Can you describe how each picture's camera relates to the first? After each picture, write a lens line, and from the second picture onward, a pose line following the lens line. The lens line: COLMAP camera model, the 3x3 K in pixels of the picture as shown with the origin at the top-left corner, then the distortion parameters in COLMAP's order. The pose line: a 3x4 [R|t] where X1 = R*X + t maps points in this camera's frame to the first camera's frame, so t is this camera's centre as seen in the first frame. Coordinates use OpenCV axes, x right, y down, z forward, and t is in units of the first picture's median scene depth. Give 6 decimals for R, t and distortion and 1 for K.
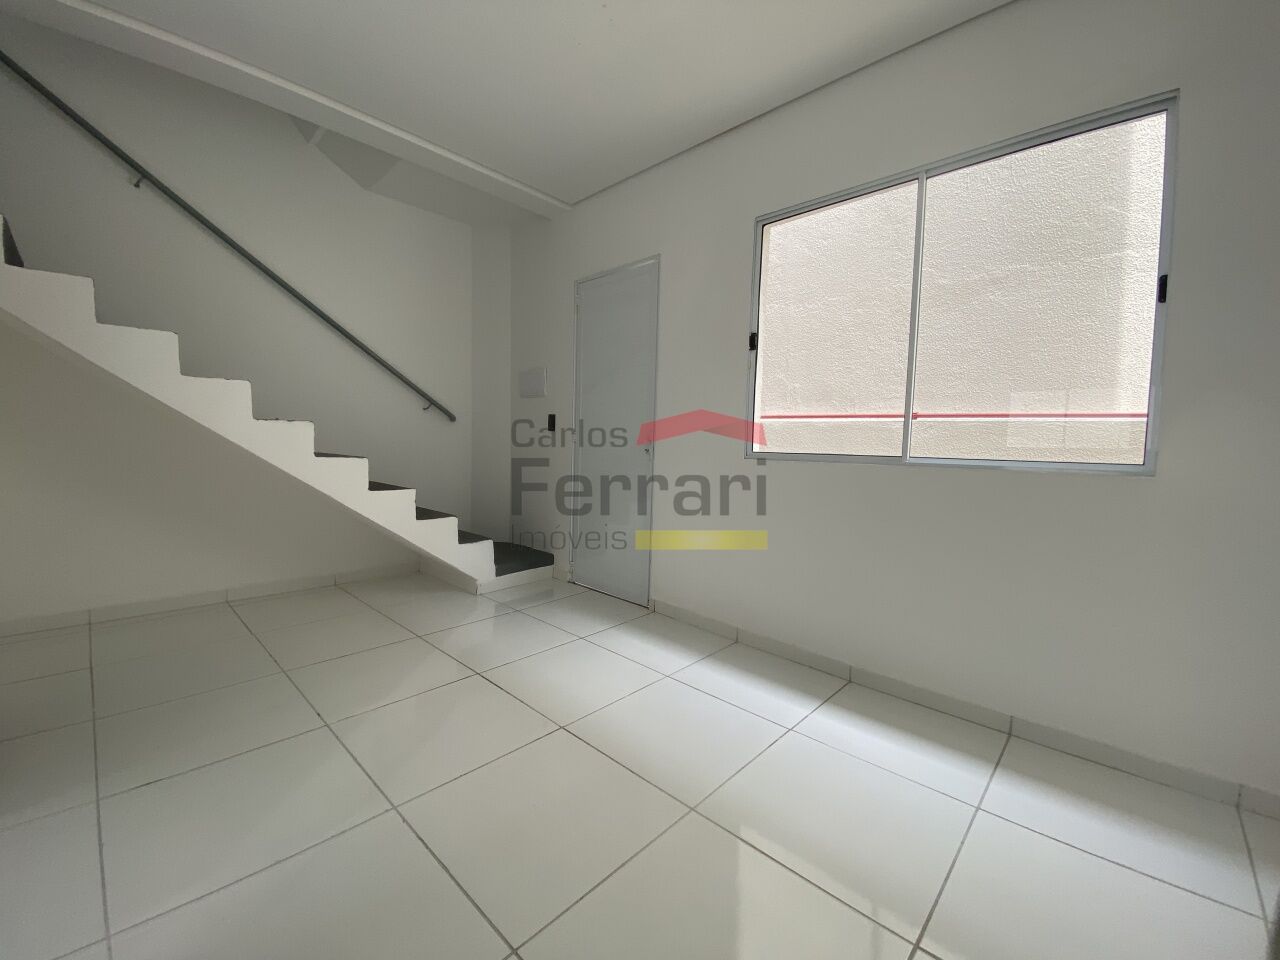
lens RADIAL K [[517.6, 0, 642.6], [0, 517.6, 482.7], [0, 0, 1]] dist [-0.020325, -0.000198]
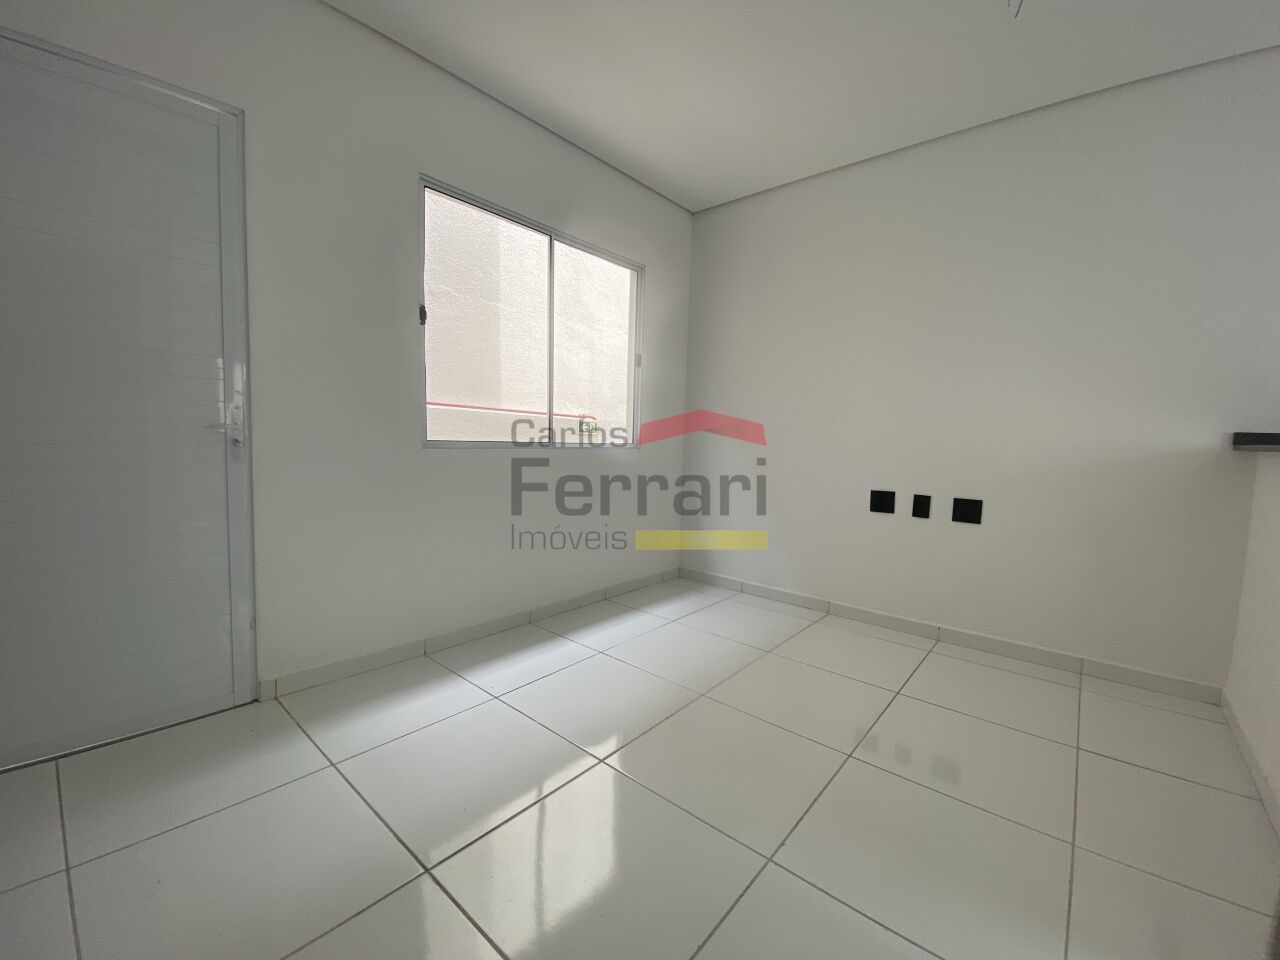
lens RADIAL K [[525.6, 0, 640.0], [0, 525.6, 480.0], [0, 0, 1]] dist [0.030094, -0.000045]
pose [[-0.054523, -0.101676, 0.993322, -0.774211], [0.048941, 0.993334, 0.104363, -0.073324], [-0.997312, 0.054304, -0.049184, 0.721024]]
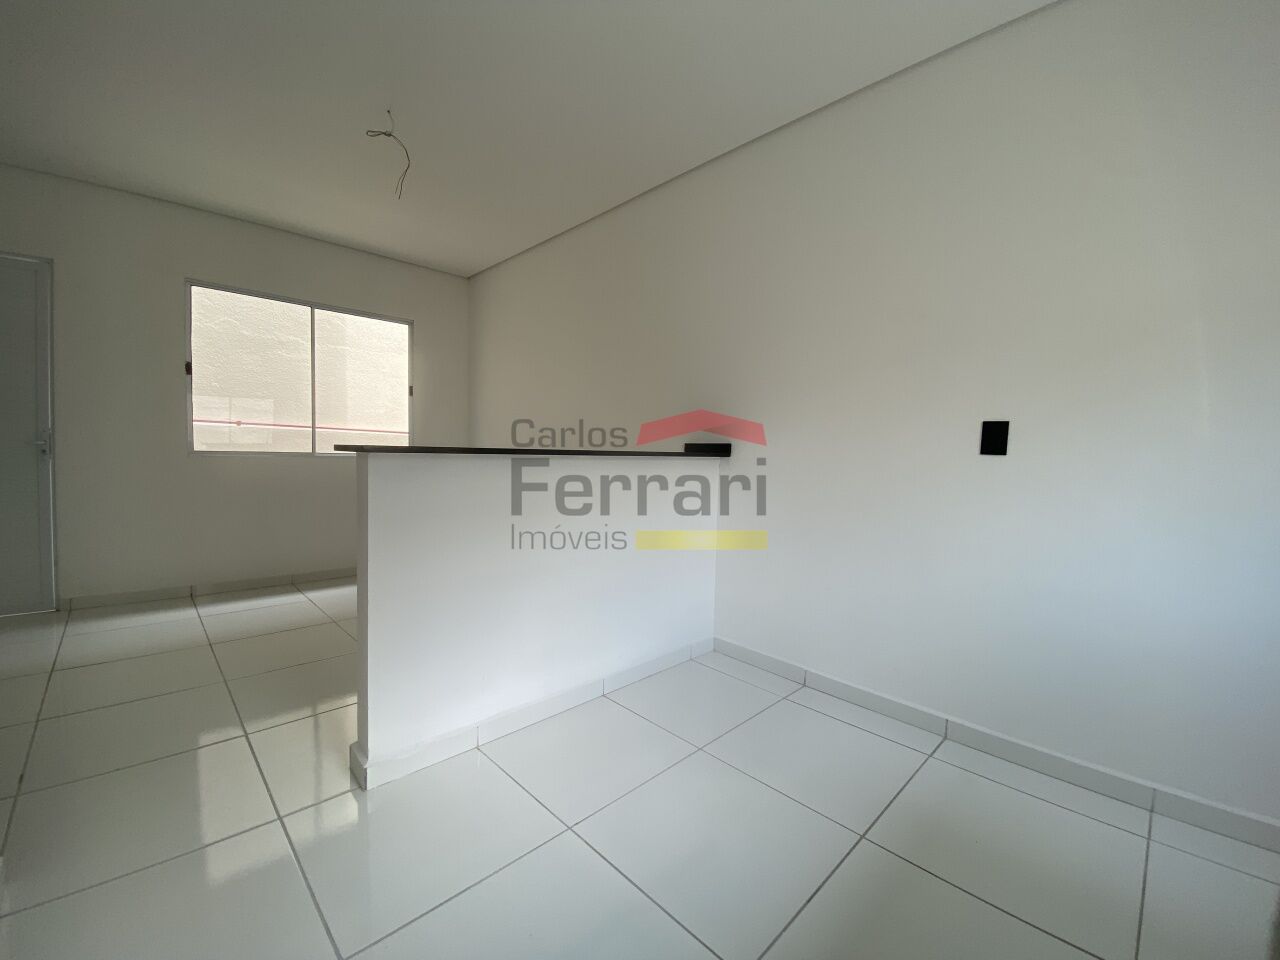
lens RADIAL K [[517.6, 0, 642.6], [0, 517.6, 482.7], [0, 0, 1]] dist [-0.020325, -0.000198]
pose [[0.021253, -0.076259, 0.996861, -1.149036], [0.050518, 0.995895, 0.075108, -0.017946], [-0.998497, 0.048763, 0.025019, -0.206060]]
